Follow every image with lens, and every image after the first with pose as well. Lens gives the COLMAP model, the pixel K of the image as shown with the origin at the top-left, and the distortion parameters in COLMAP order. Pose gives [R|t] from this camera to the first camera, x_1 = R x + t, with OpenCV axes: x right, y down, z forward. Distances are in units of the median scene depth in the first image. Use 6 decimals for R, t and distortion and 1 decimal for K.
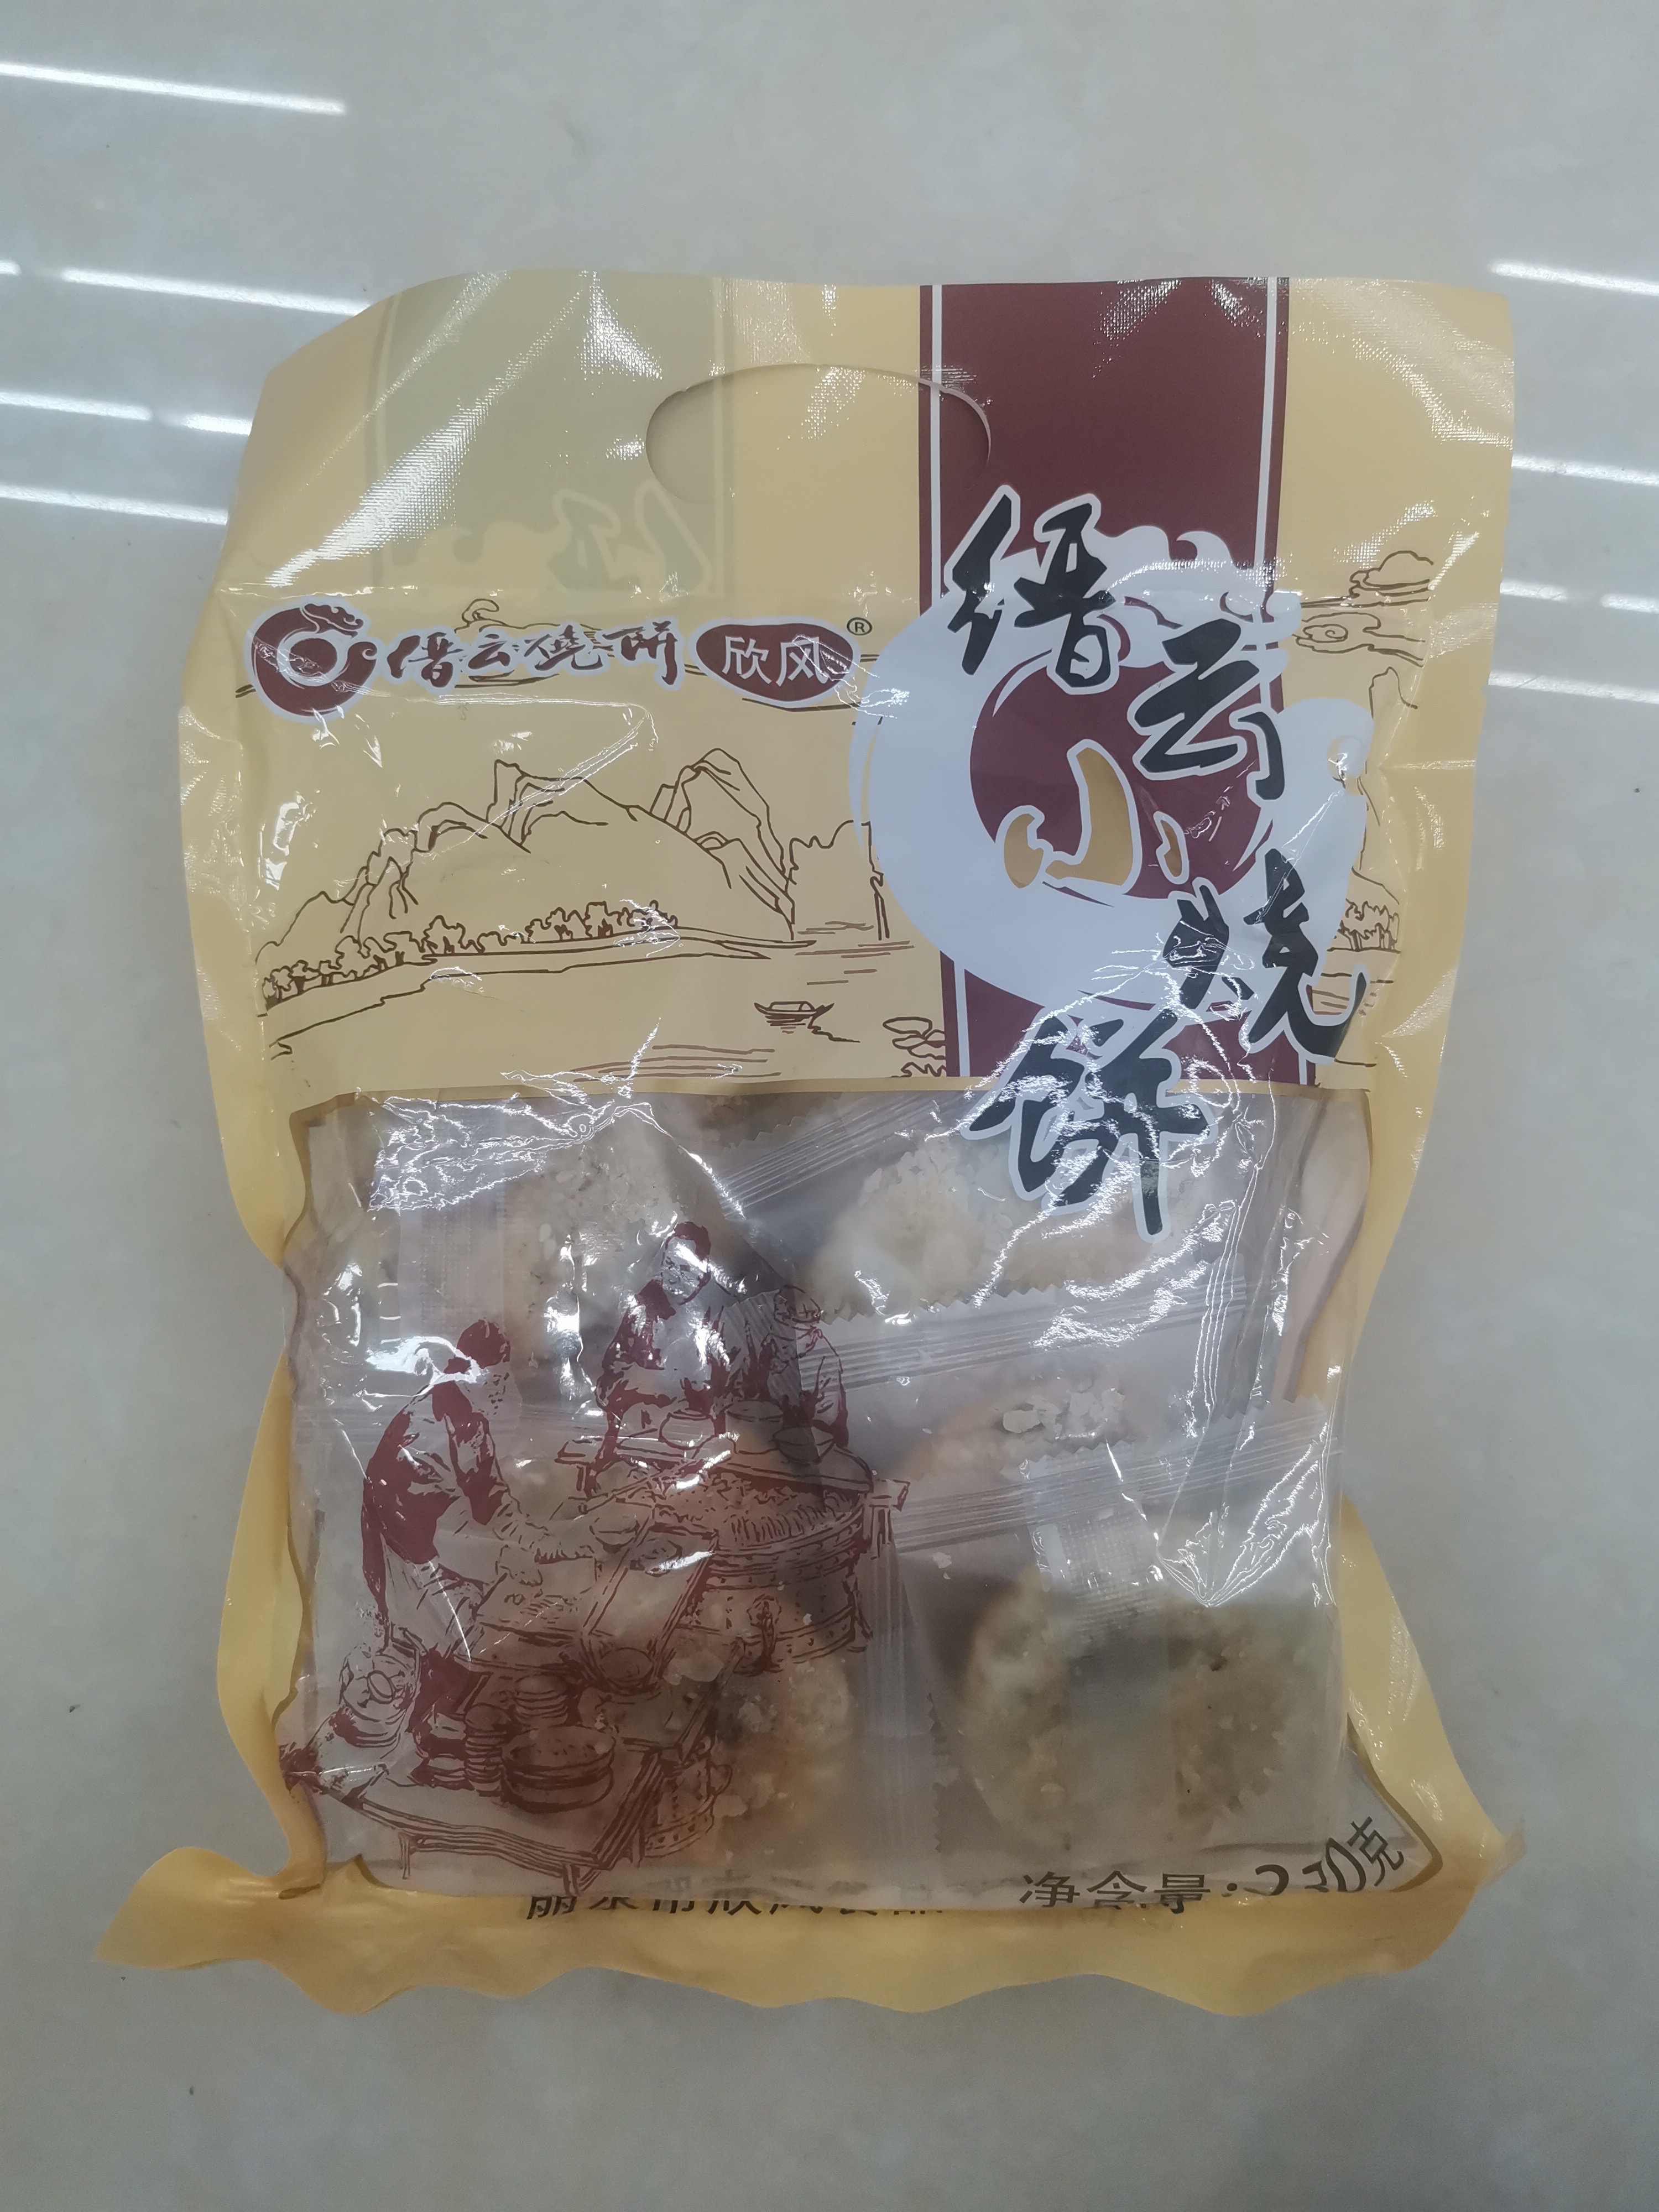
lens RADIAL K [[2681.5, 0, 829.5], [0, 2681.5, 1106.0], [0, 0, 1]] dist [0.102090, 0.007129]
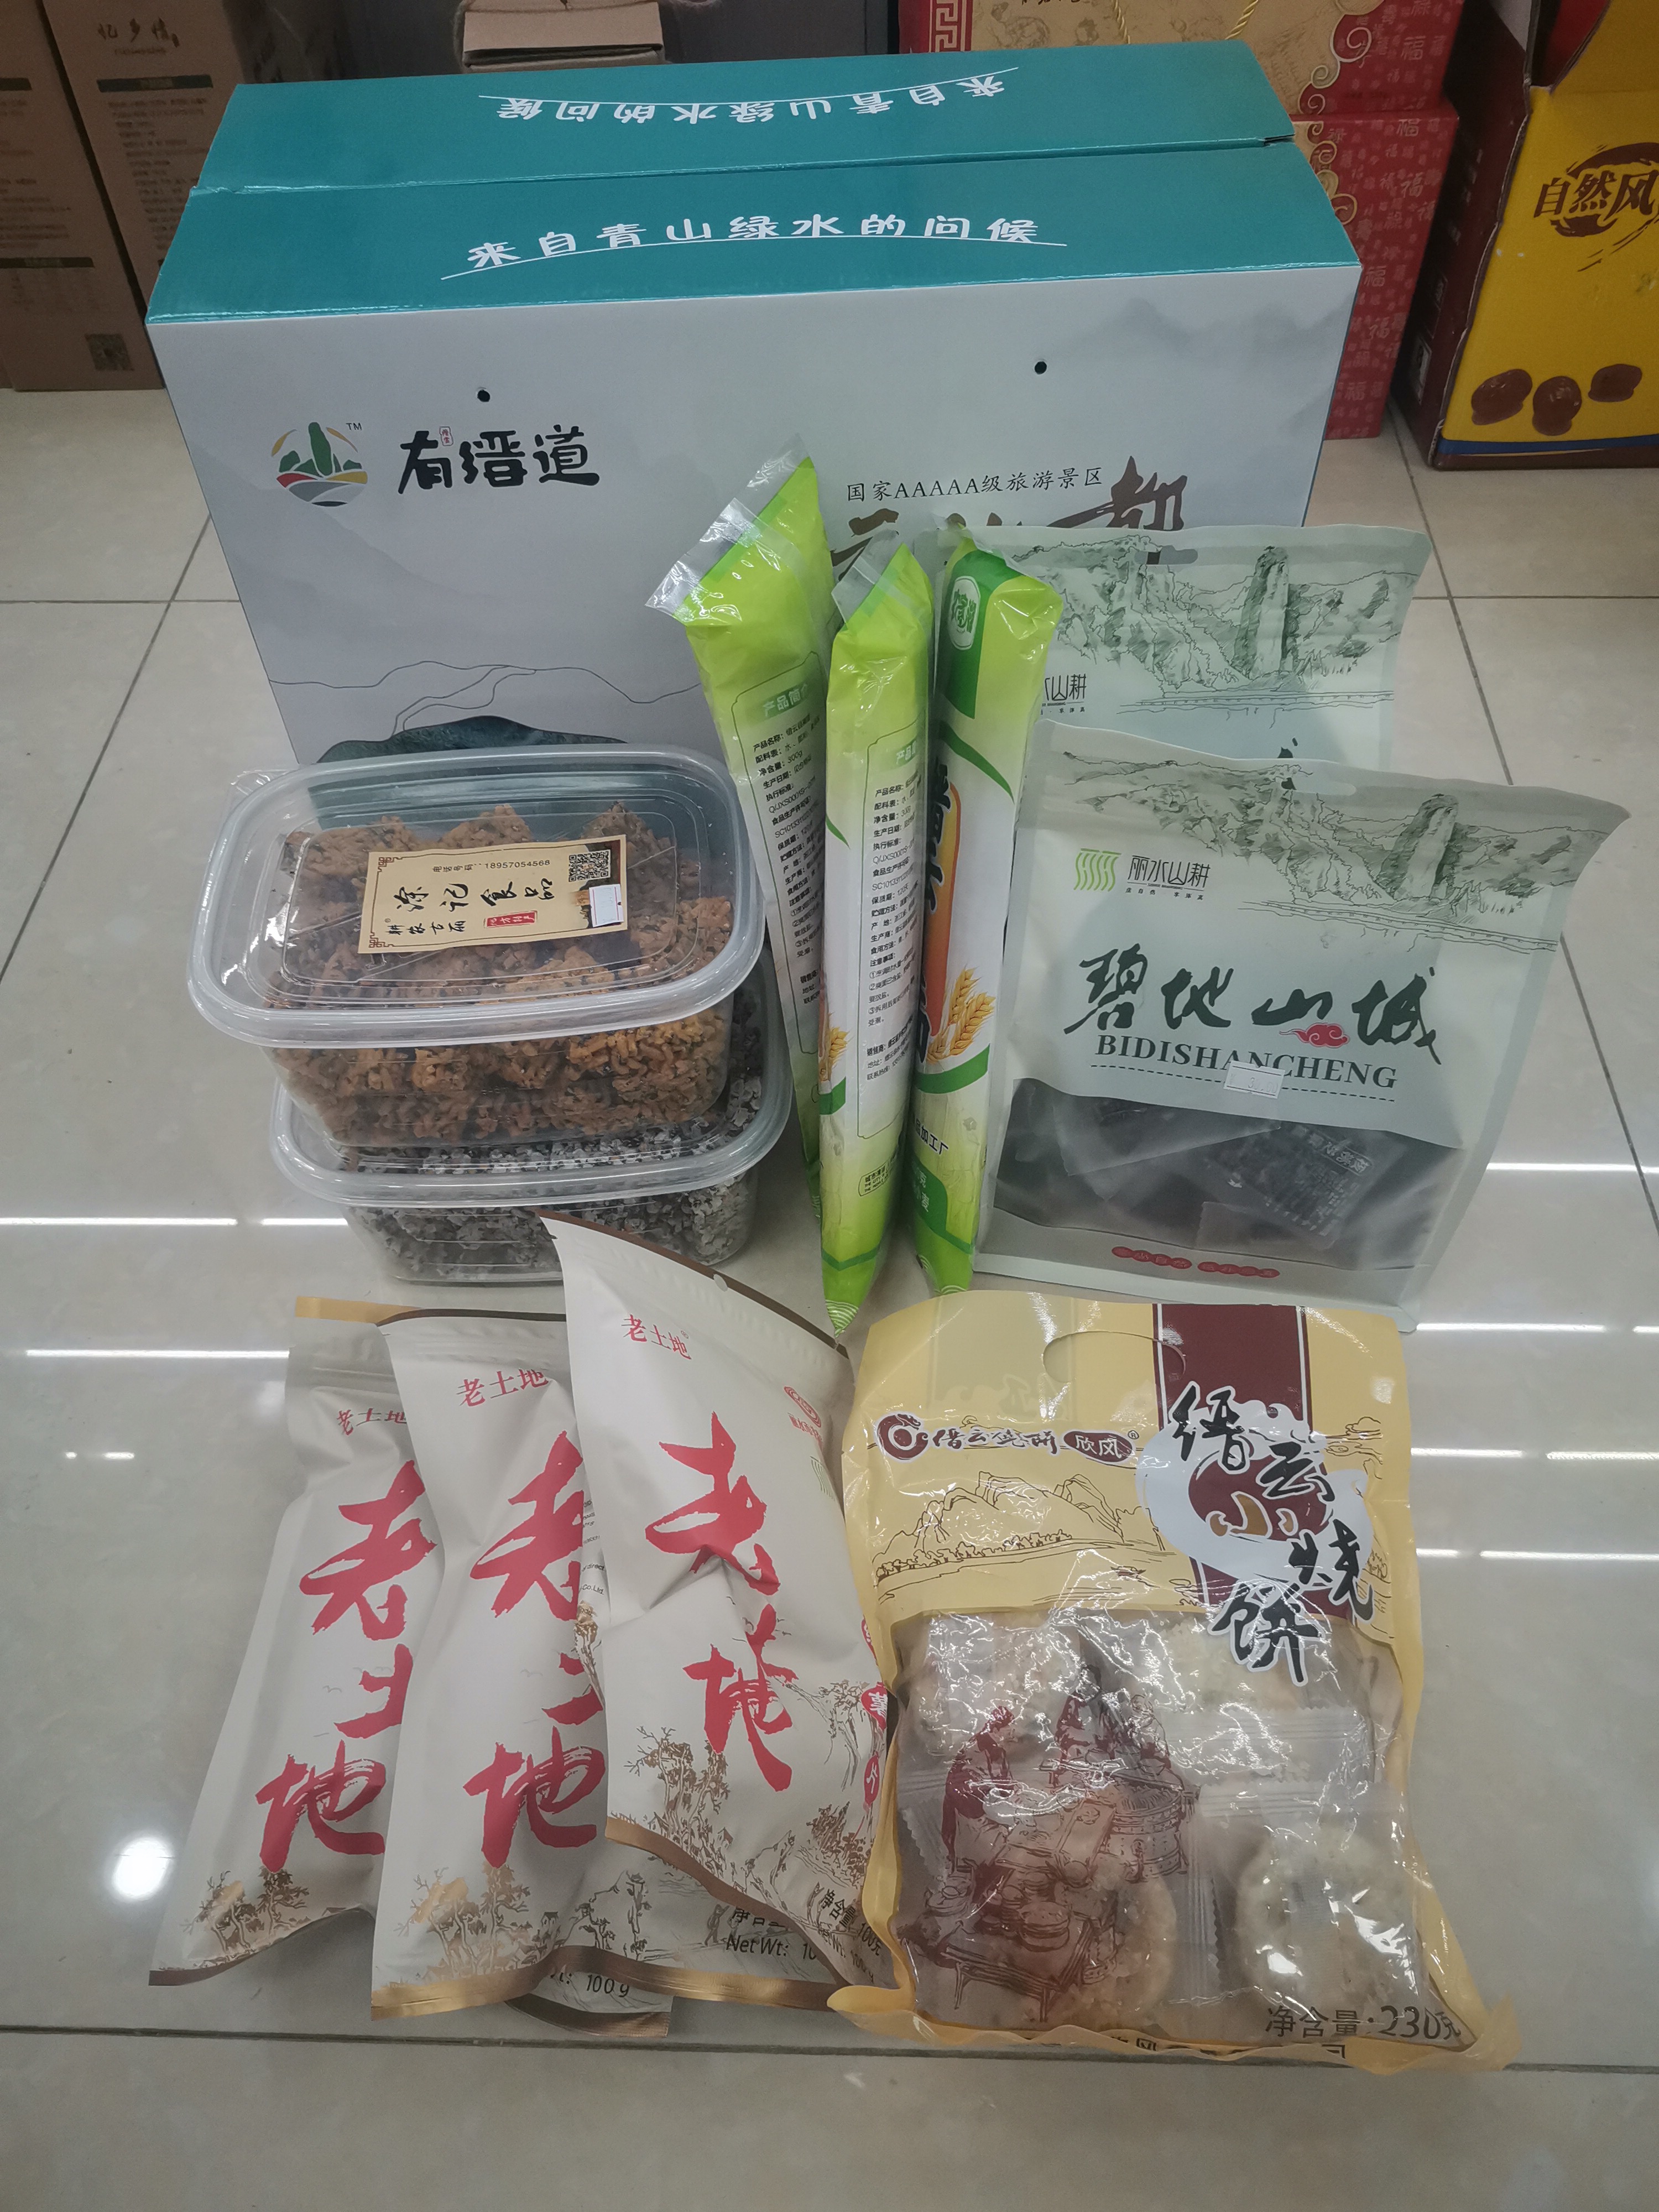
lens RADIAL K [[2681.5, 0, 829.5], [0, 2681.5, 1106.0], [0, 0, 1]] dist [0.102090, 0.007129]
pose [[0.999413, -0.005177, 0.033854, -0.318646], [0.022264, 0.849334, -0.527386, 0.768421], [-0.026023, 0.527830, 0.848951, -1.039363]]
